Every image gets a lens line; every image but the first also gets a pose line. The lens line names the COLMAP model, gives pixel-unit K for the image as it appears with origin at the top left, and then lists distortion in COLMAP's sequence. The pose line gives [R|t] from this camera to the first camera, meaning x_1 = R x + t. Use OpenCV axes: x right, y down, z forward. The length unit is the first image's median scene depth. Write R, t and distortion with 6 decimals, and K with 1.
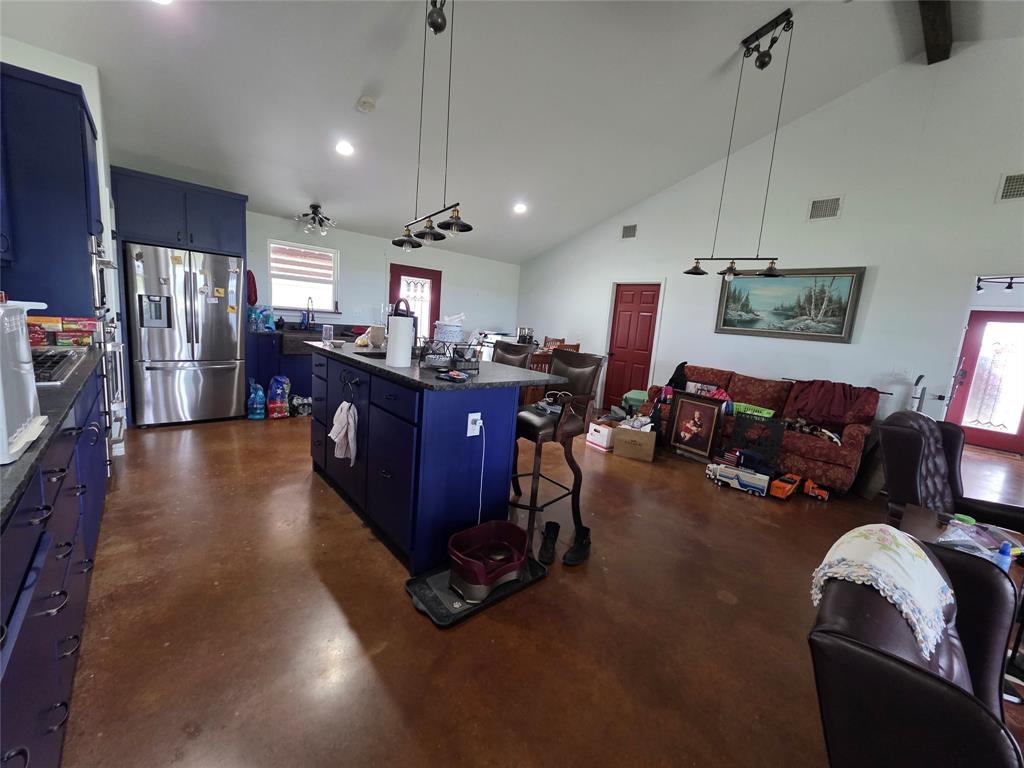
lens RADIAL K [[408.8, 0, 519.8], [0, 408.8, 379.5], [0, 0, 1]] dist [0.006507, 0.000247]
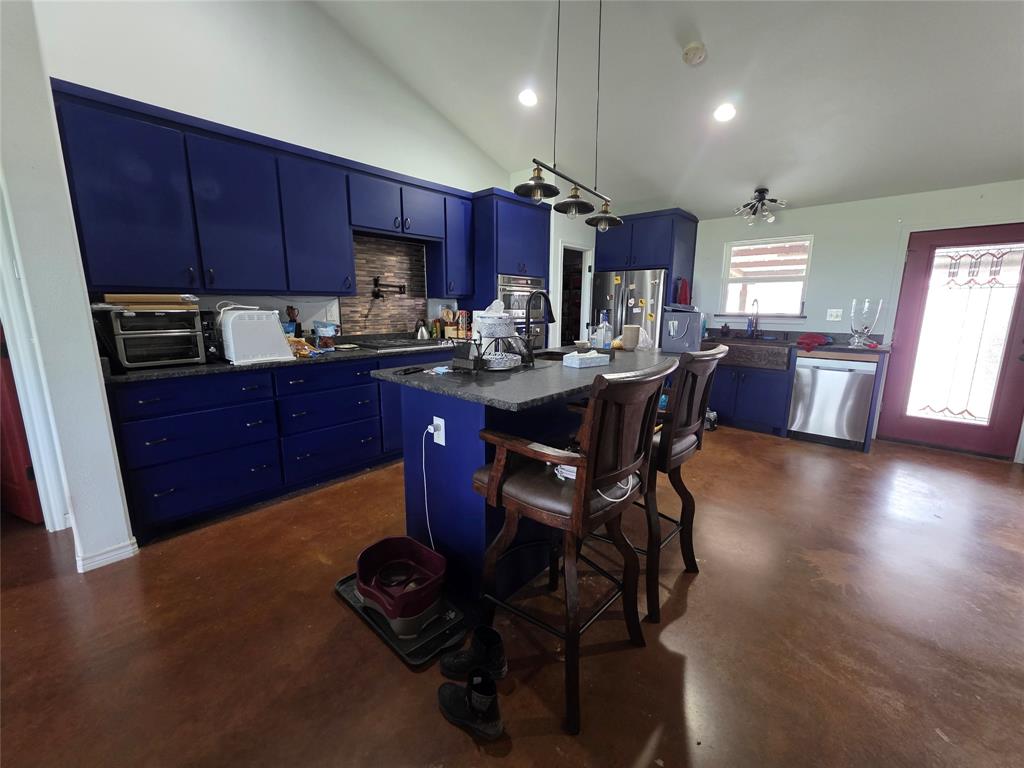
lens RADIAL K [[408.8, 0, 514.3], [0, 408.8, 379.8], [0, 0, 1]] dist [0.006507, 0.000247]
pose [[0.098667, 0.100858, -0.989996, 0.431805], [-0.147792, 0.985303, 0.085650, -0.051360], [0.984085, 0.137863, 0.112123, 0.618676]]
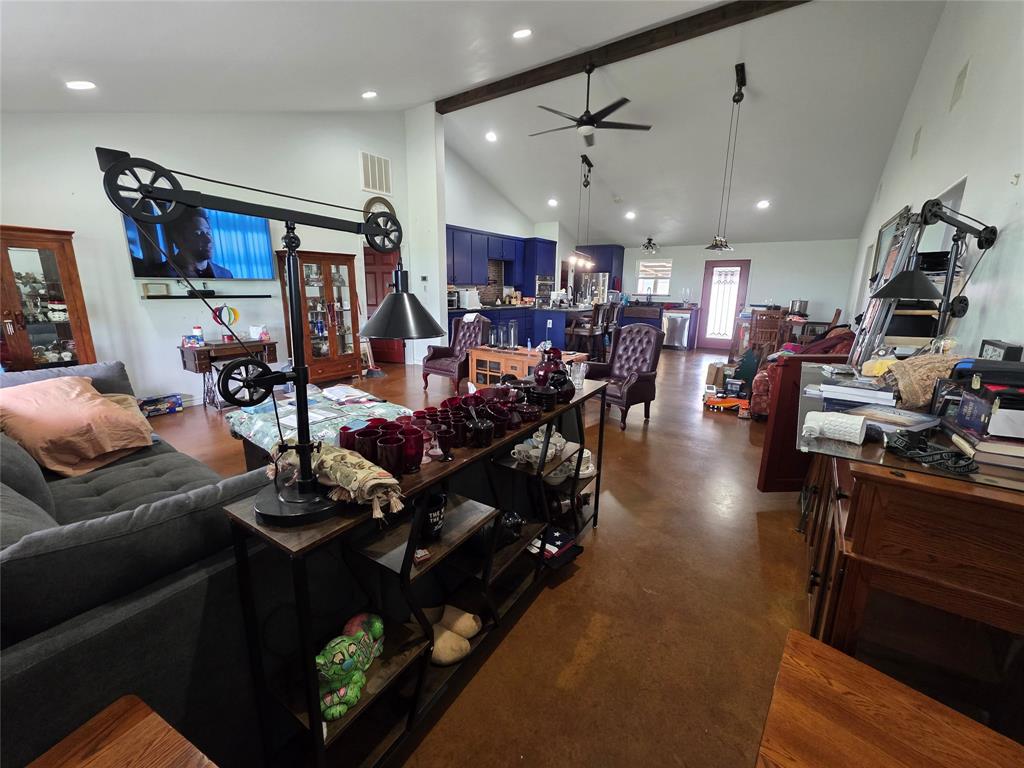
lens RADIAL K [[408.8, 0, 511.2], [0, 408.8, 380.7], [0, 0, 1]] dist [0.006507, 0.000247]
pose [[0.216784, 0.143283, -0.965647, 1.727707], [-0.144169, 0.983023, 0.113495, 0.133857], [0.965515, 0.114613, 0.233761, 0.015208]]
